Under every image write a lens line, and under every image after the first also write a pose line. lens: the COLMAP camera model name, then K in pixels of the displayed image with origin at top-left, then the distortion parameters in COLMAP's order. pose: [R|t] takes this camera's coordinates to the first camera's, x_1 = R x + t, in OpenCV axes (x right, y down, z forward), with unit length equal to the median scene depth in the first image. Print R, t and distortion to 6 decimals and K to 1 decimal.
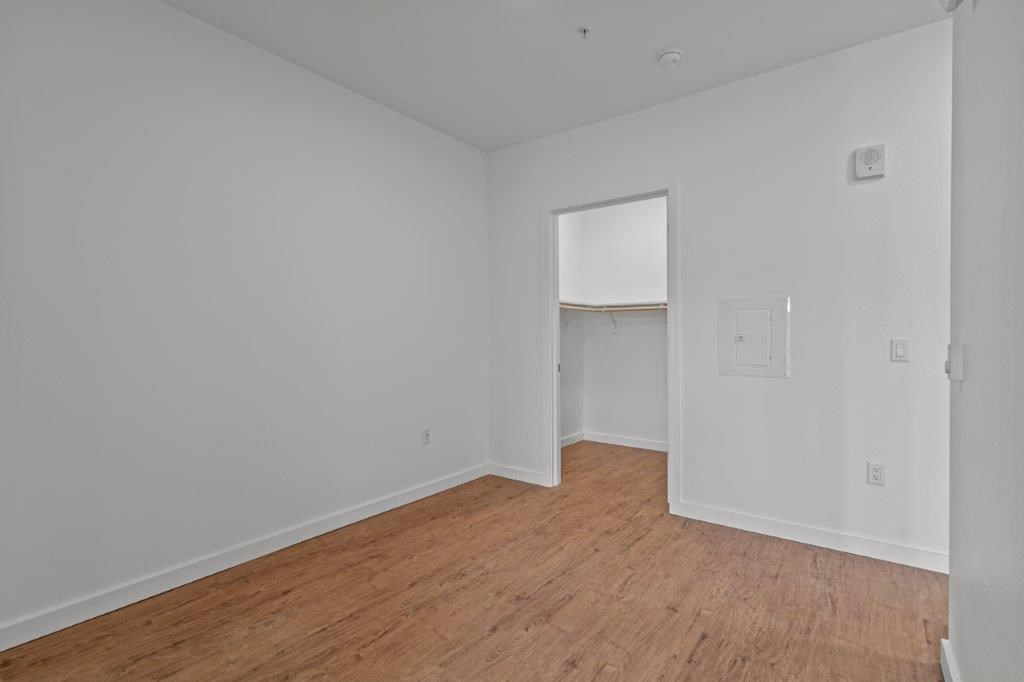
lens RADIAL K [[467.0, 0, 512.0], [0, 467.0, 338.0], [0, 0, 1]] dist [-0.006742, 0.002179]
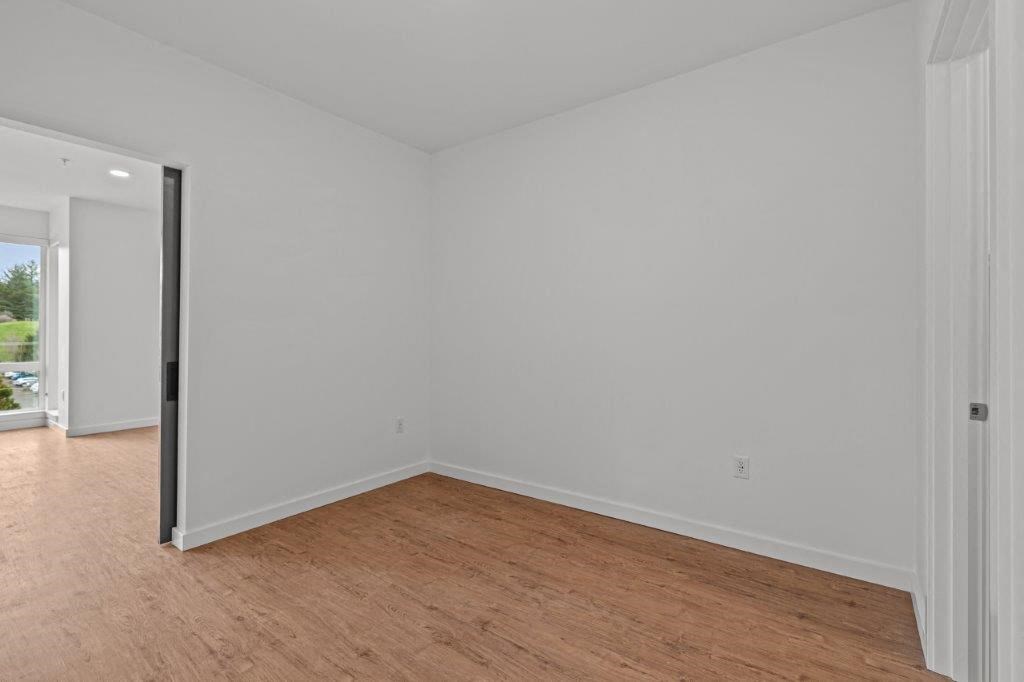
lens RADIAL K [[467.0, 0, 513.1], [0, 467.0, 336.3], [0, 0, 1]] dist [-0.006742, 0.002179]
pose [[0.022117, 0.007927, -0.999724, 0.773984], [-0.004331, 0.999960, 0.007833, -0.007837], [0.999746, 0.004157, 0.022151, 0.868549]]
